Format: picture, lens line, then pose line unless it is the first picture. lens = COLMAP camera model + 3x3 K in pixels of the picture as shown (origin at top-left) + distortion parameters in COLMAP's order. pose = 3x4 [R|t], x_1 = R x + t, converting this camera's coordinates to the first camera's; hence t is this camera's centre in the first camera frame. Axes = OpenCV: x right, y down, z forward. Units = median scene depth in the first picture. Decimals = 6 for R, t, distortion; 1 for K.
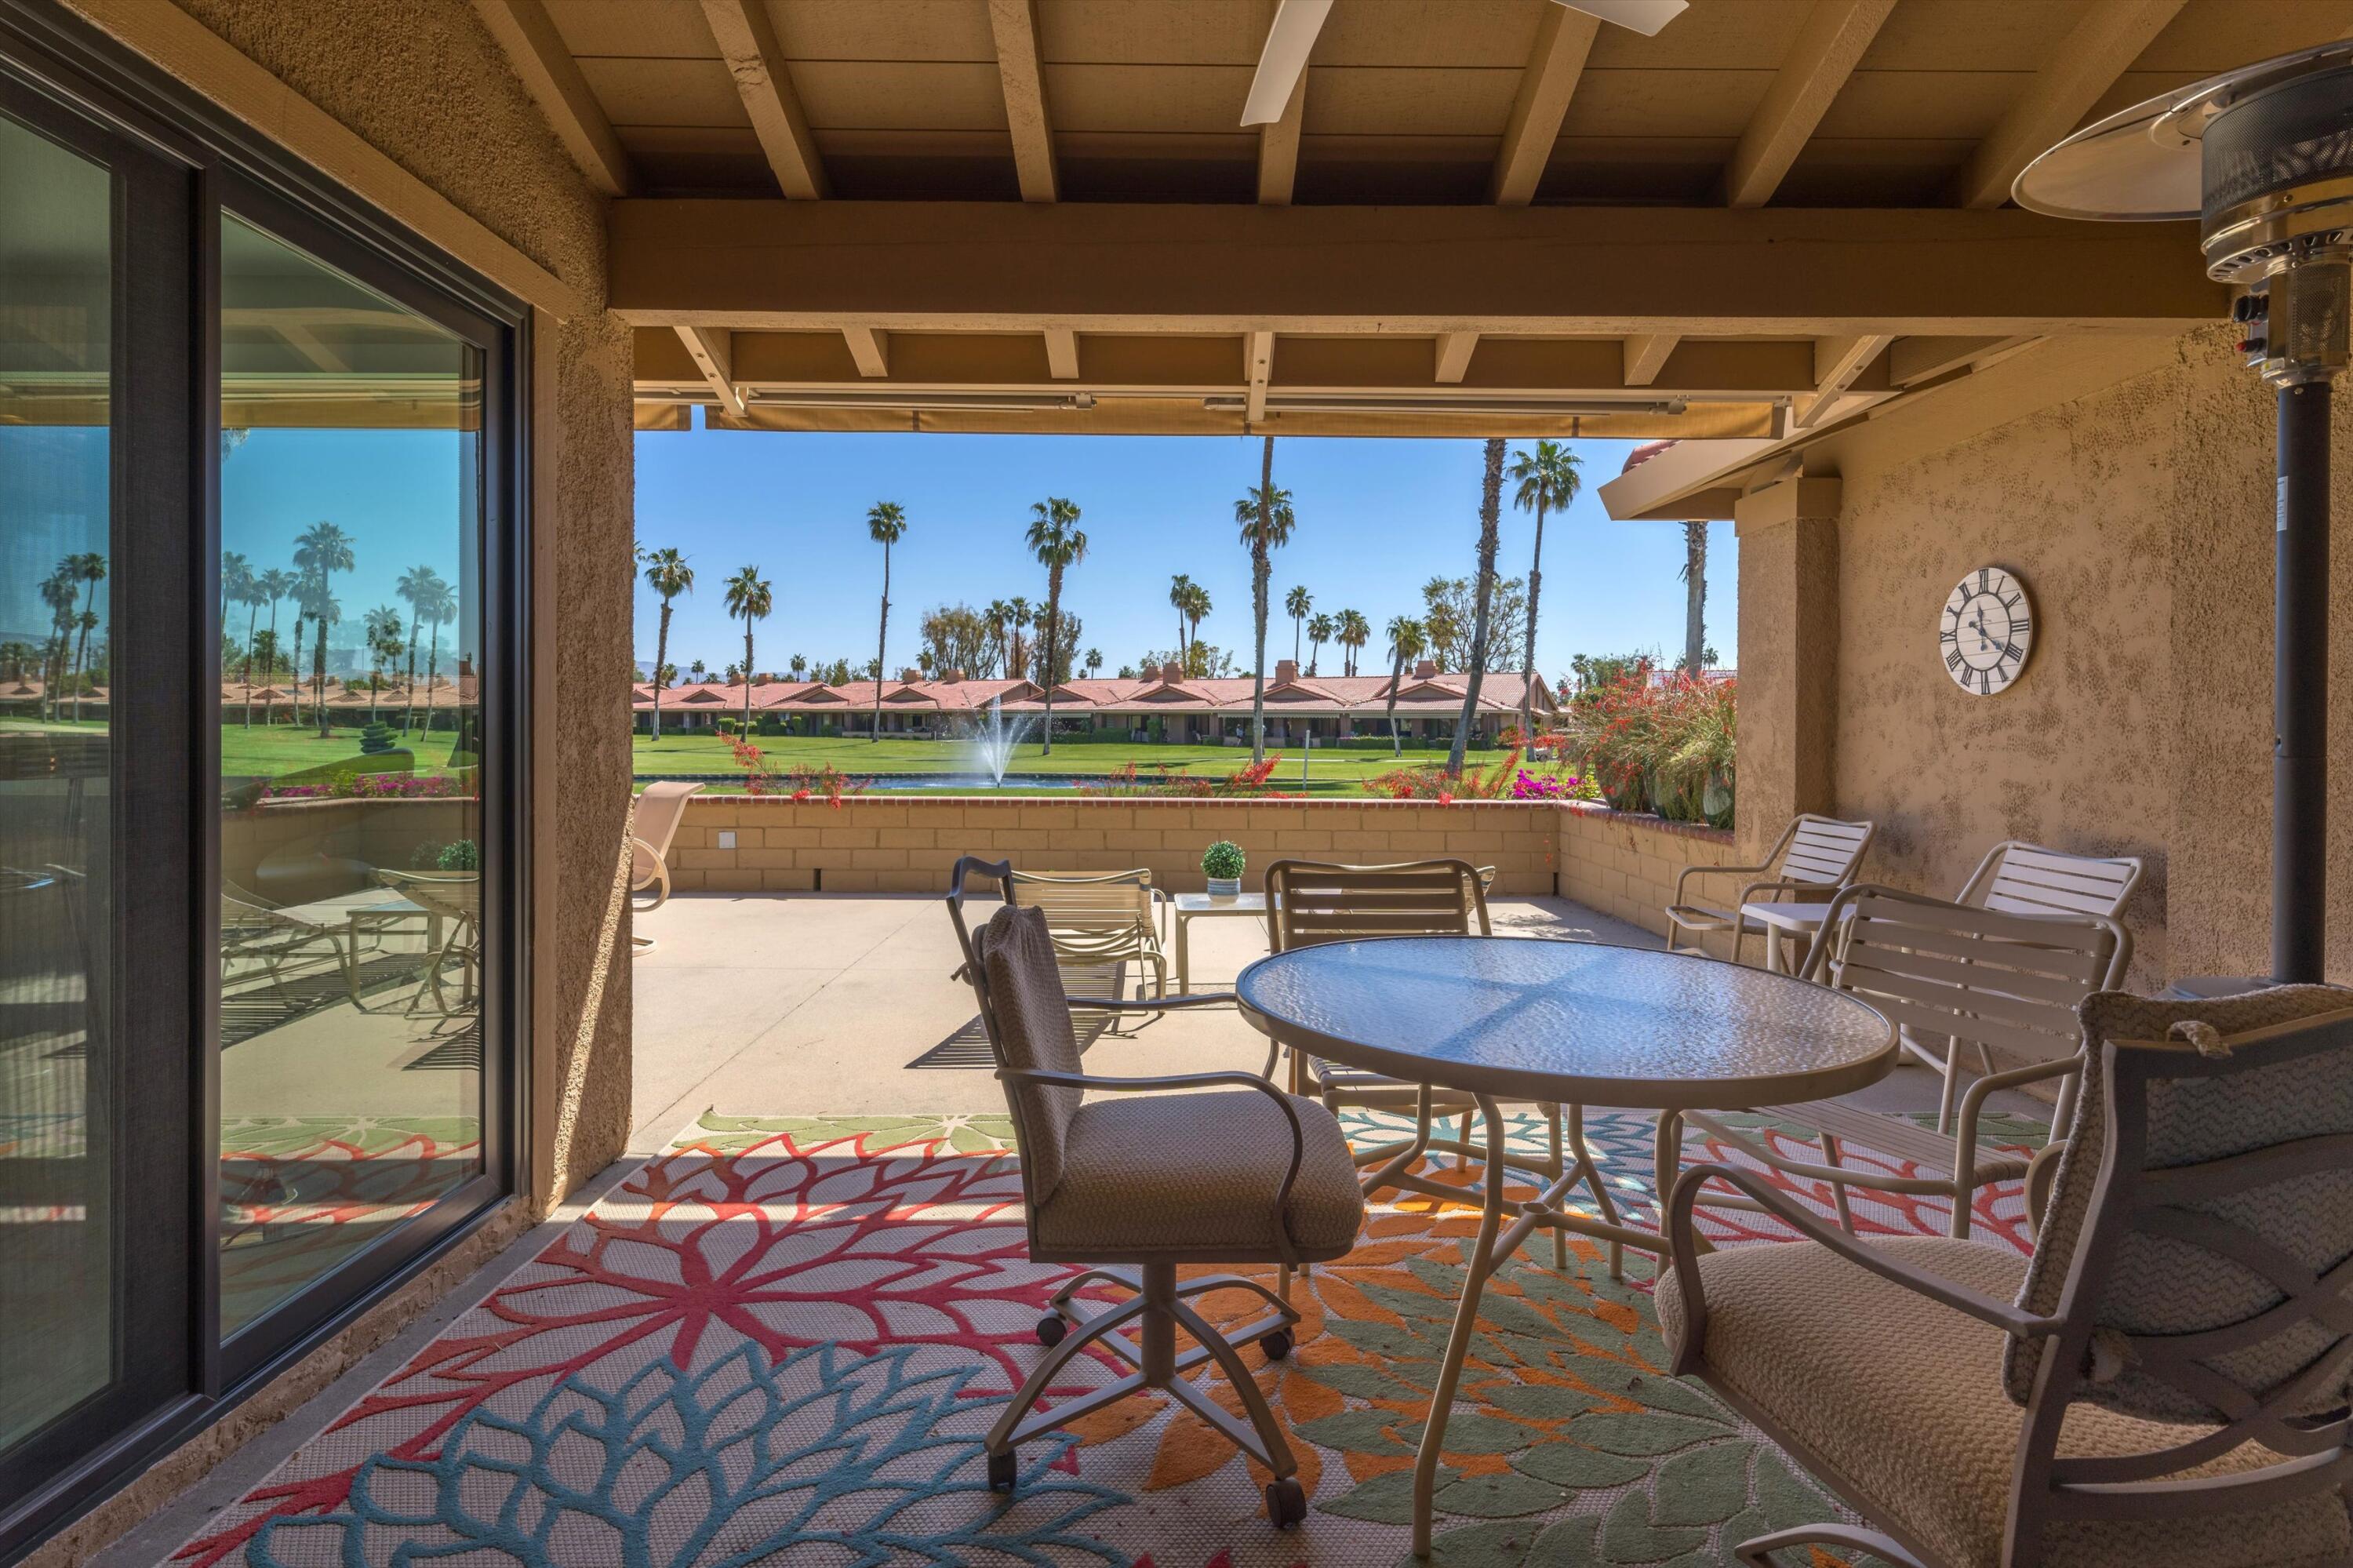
lens RADIAL K [[1158.0, 0, 1188.6], [0, 1158.0, 731.0], [0, 0, 1]] dist [0.000345, -0.000363]
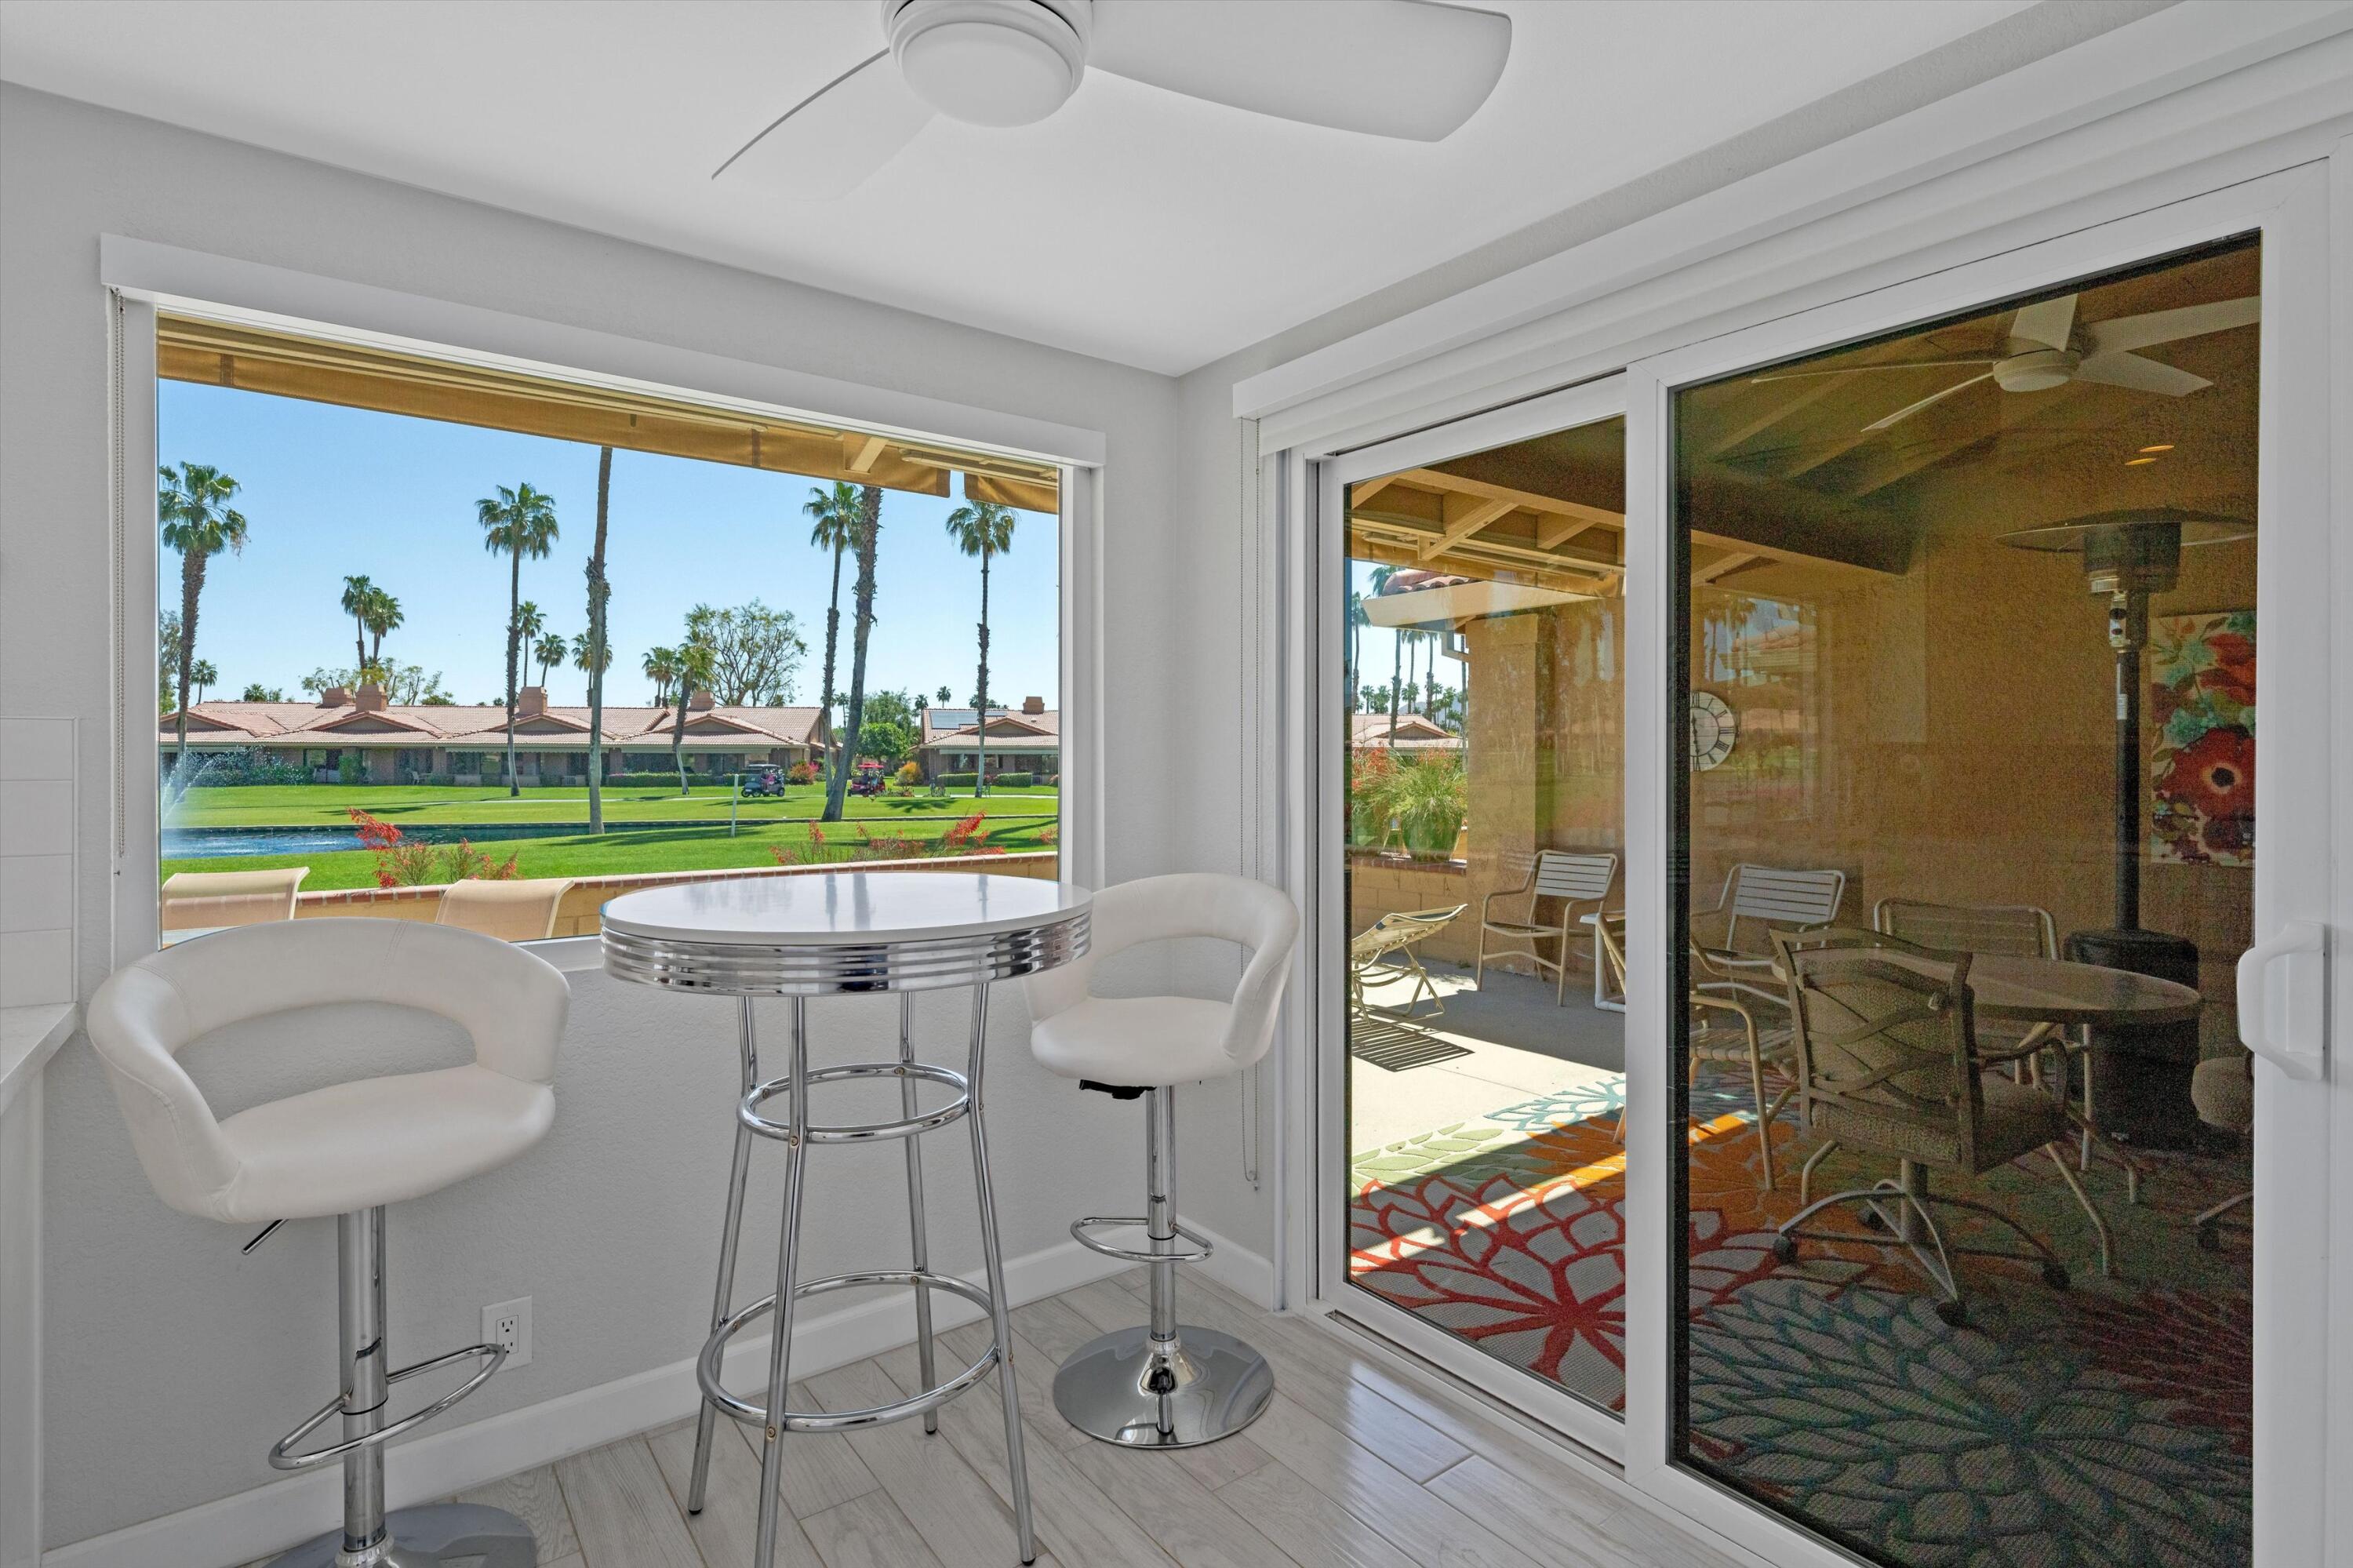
lens RADIAL K [[1145.1, 0, 1189.3], [0, 1145.1, 759.2], [0, 0, 1]] dist [0.000160, -0.000435]
pose [[0.799261, -0.004544, 0.600966, -0.040487], [0.006207, 0.999980, -0.000694, -0.002552], [-0.600951, 0.004285, 0.799274, 0.007975]]
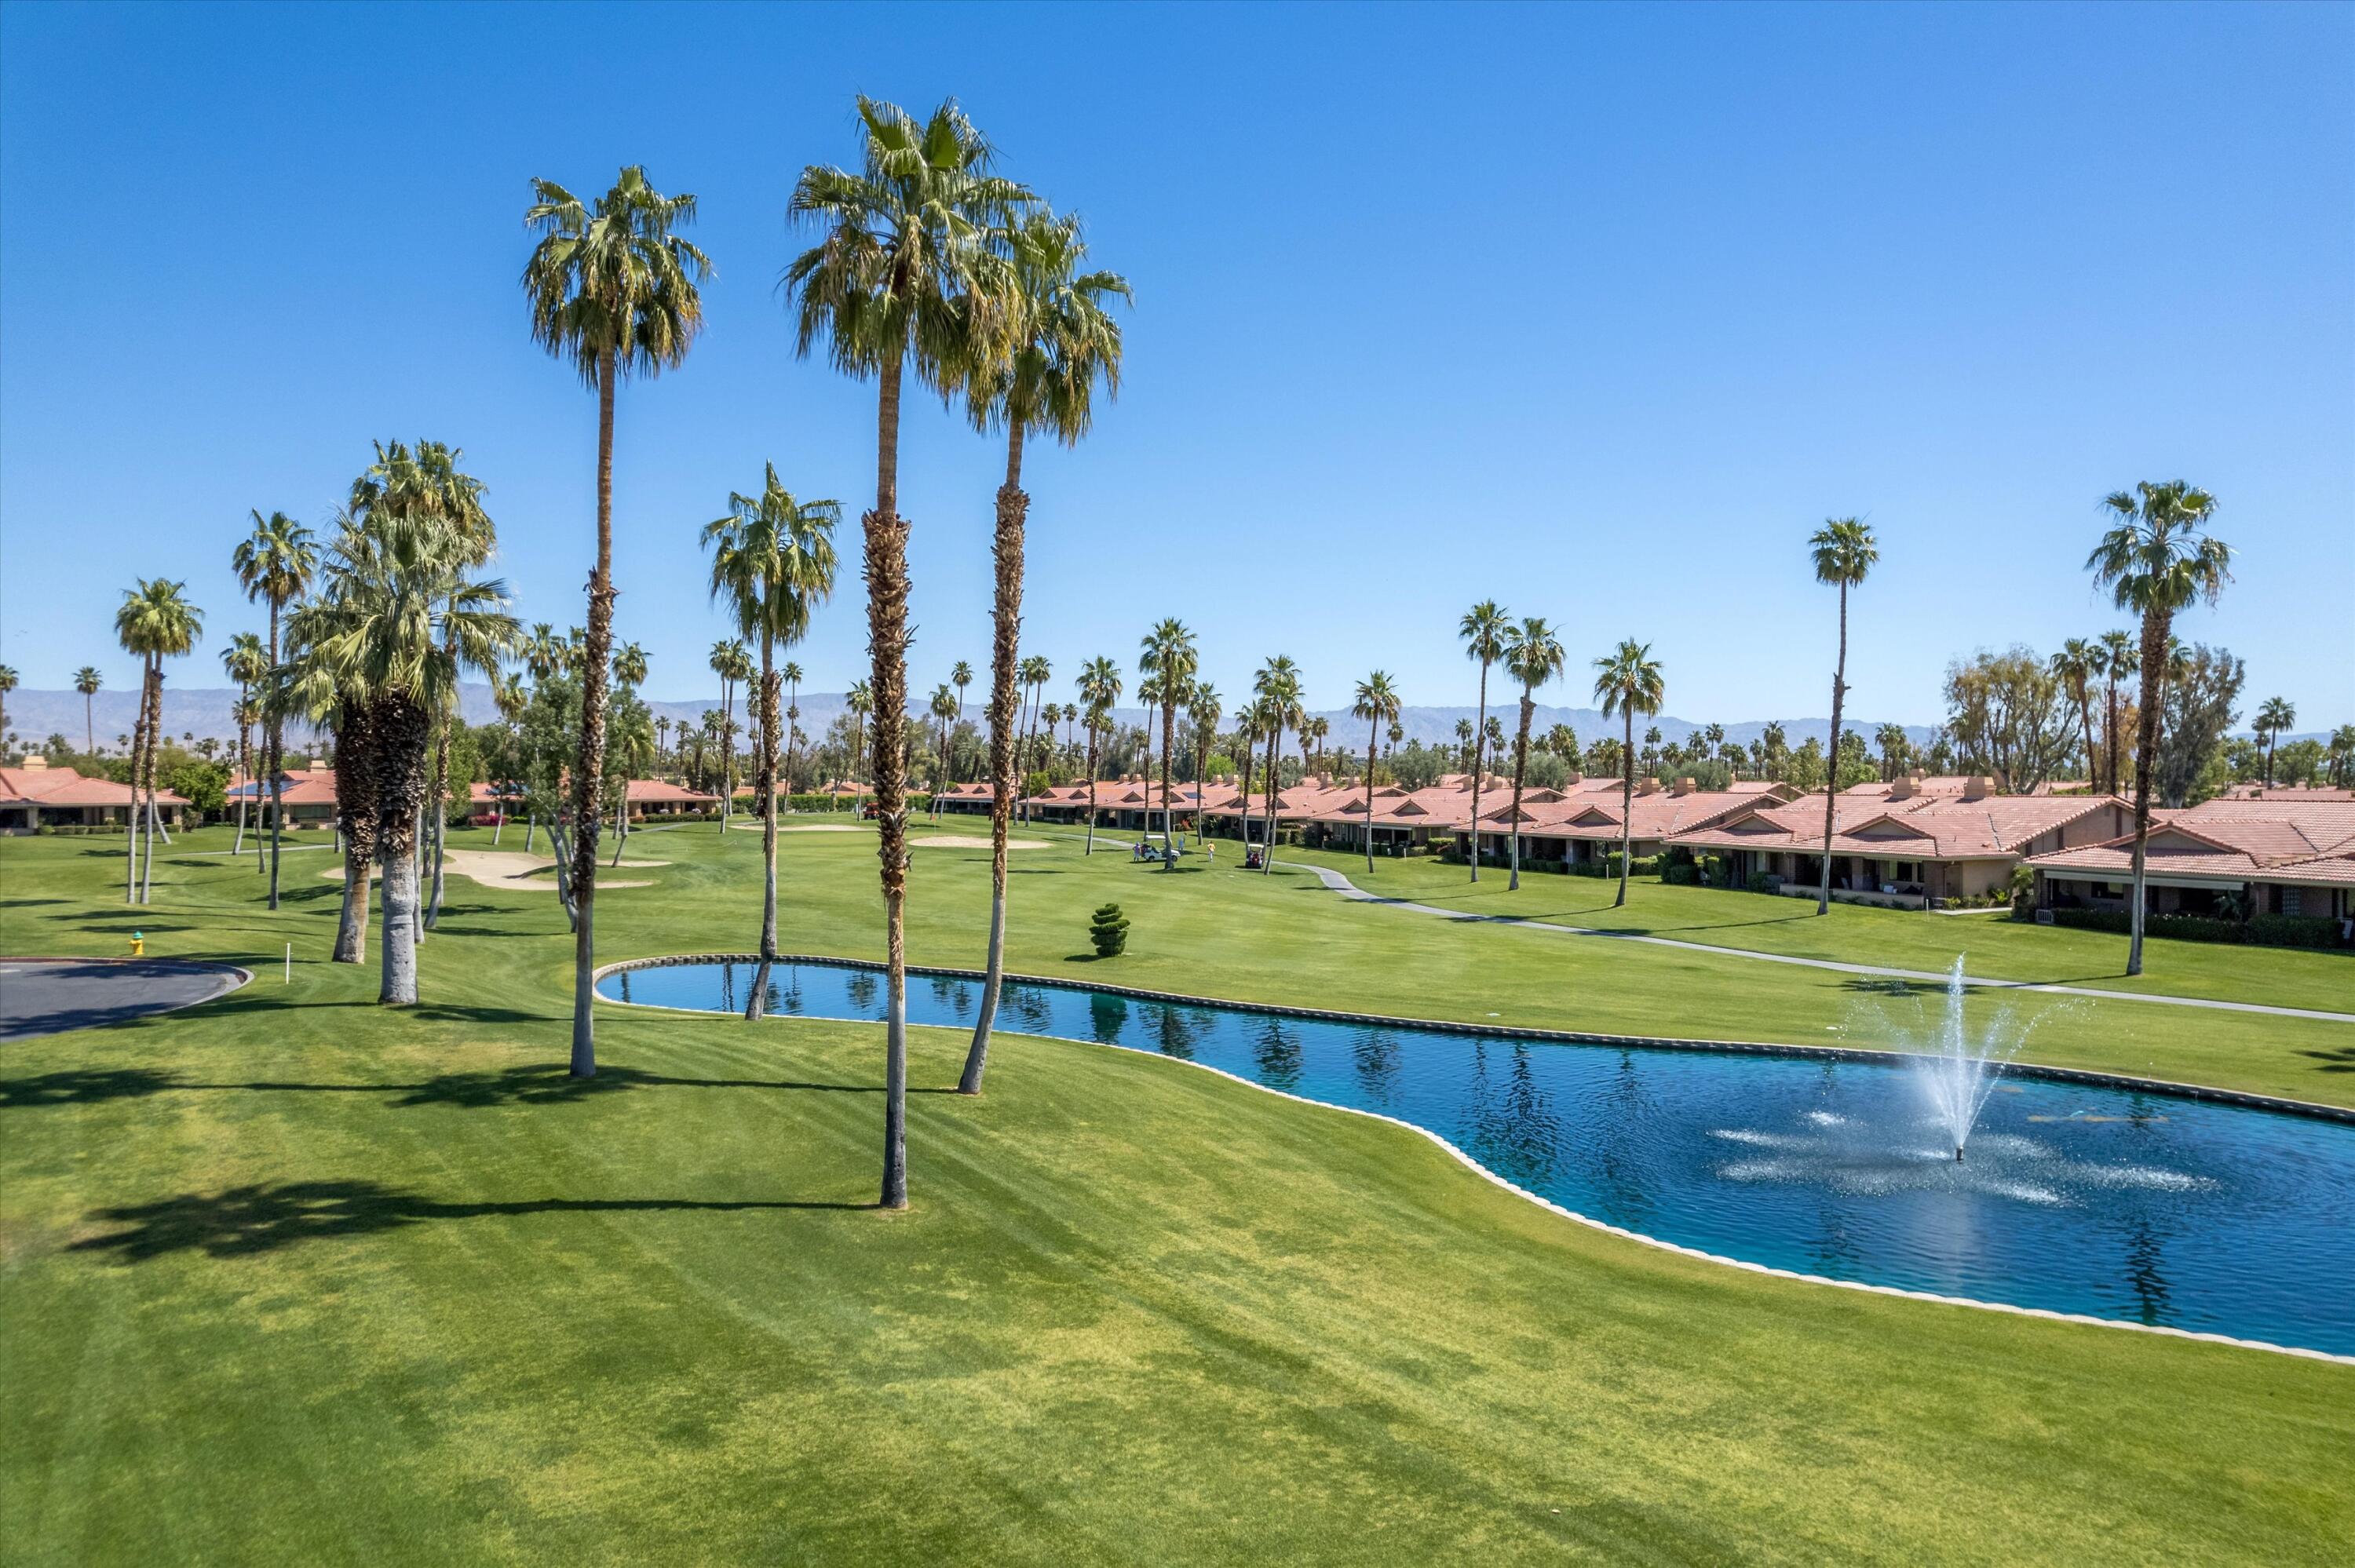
lens RADIAL K [[1511.6, 0, 1186.7], [0, 1511.6, 790.3], [0, 0, 1]] dist [-0.065818, 0.064596]
pose [[0.751943, -0.003554, -0.659219, -0.001935], [-0.000069, 0.999985, -0.005470, -0.052813], [0.659228, 0.004159, 0.751931, 0.190631]]
